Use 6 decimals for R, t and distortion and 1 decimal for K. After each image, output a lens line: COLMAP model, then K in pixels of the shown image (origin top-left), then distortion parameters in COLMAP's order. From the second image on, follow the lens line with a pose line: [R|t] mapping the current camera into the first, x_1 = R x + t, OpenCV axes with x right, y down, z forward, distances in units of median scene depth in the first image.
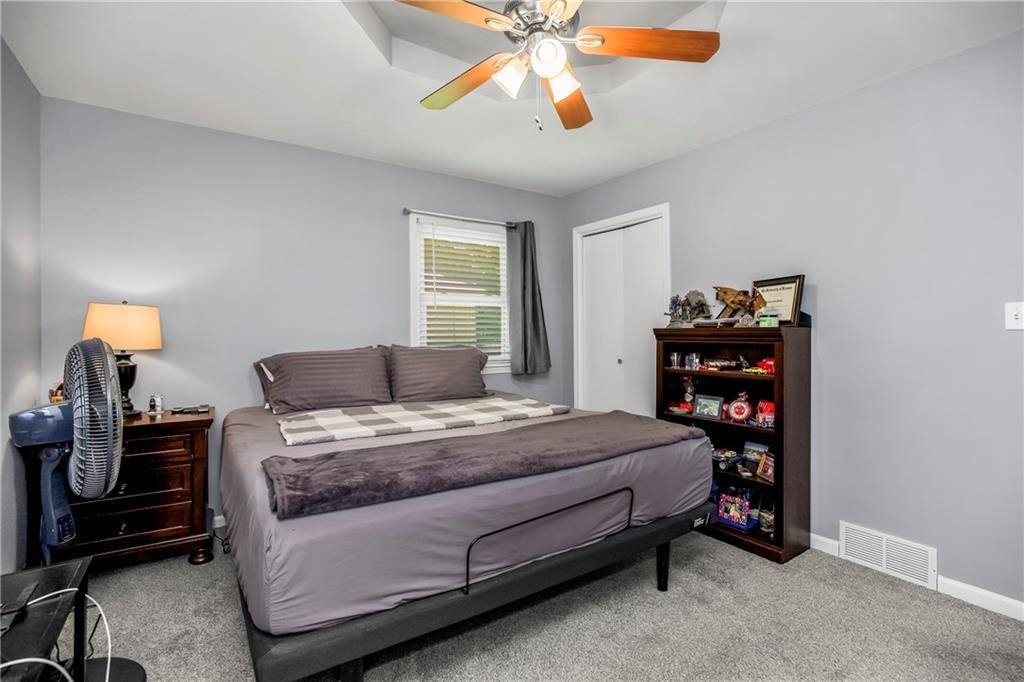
lens RADIAL K [[477.7, 0, 513.2], [0, 477.7, 335.0], [0, 0, 1]] dist [-0.005591, -0.000003]
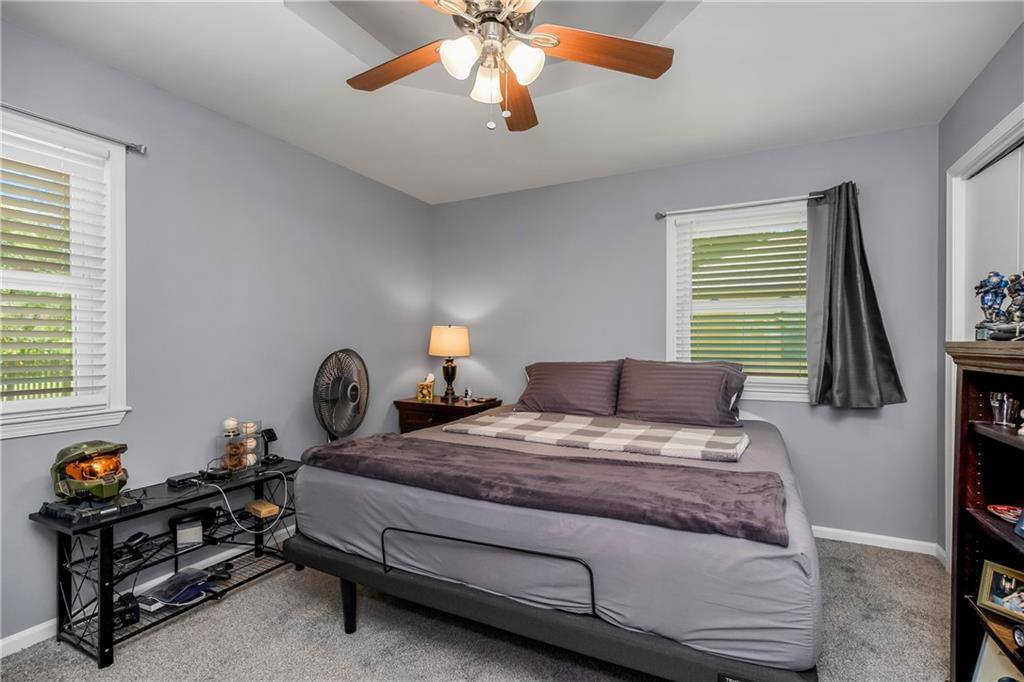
lens RADIAL K [[477.7, 0, 511.0], [0, 477.7, 343.7], [0, 0, 1]] dist [-0.005591, -0.000003]
pose [[0.485860, 0.004350, -0.874026, 0.608979], [-0.007132, 0.999974, 0.001012, -0.011146], [0.874008, 0.005742, 0.485878, 0.397156]]
